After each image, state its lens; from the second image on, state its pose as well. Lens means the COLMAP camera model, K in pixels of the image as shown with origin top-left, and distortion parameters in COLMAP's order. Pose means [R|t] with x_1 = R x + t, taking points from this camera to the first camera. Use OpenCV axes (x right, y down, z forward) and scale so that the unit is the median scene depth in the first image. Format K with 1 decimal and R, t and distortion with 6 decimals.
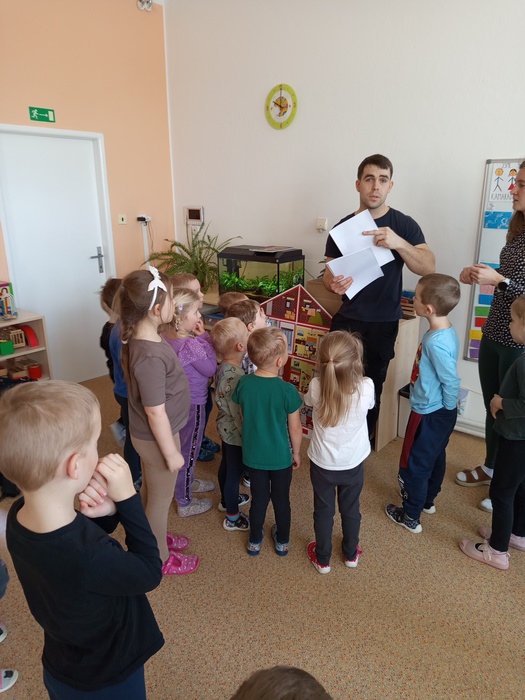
lens RADIAL K [[490.6, 0, 251.6], [0, 490.6, 355.7], [0, 0, 1]] dist [0.002753, -0.030510]
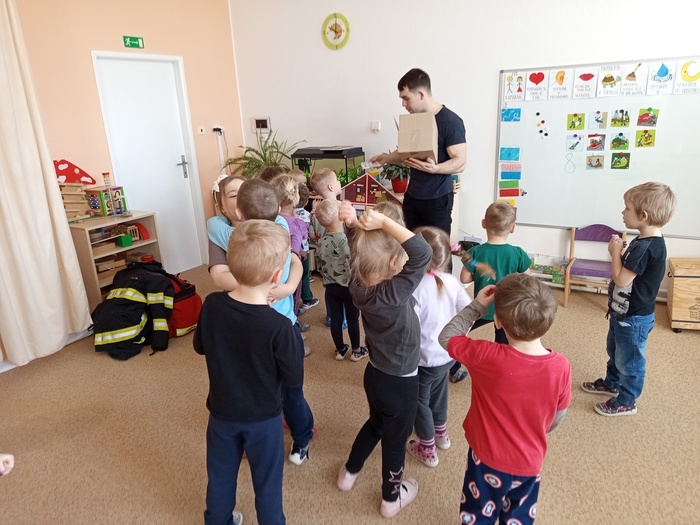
lens RADIAL K [[490.6, 0, 344.9], [0, 490.6, 272.9], [0, 0, 1]] dist [0.002753, -0.030510]
pose [[0.988829, -0.080715, 0.125306, -0.118965], [0.079643, 0.996731, 0.013548, 0.078070], [-0.125990, -0.003417, 0.992026, -0.218084]]
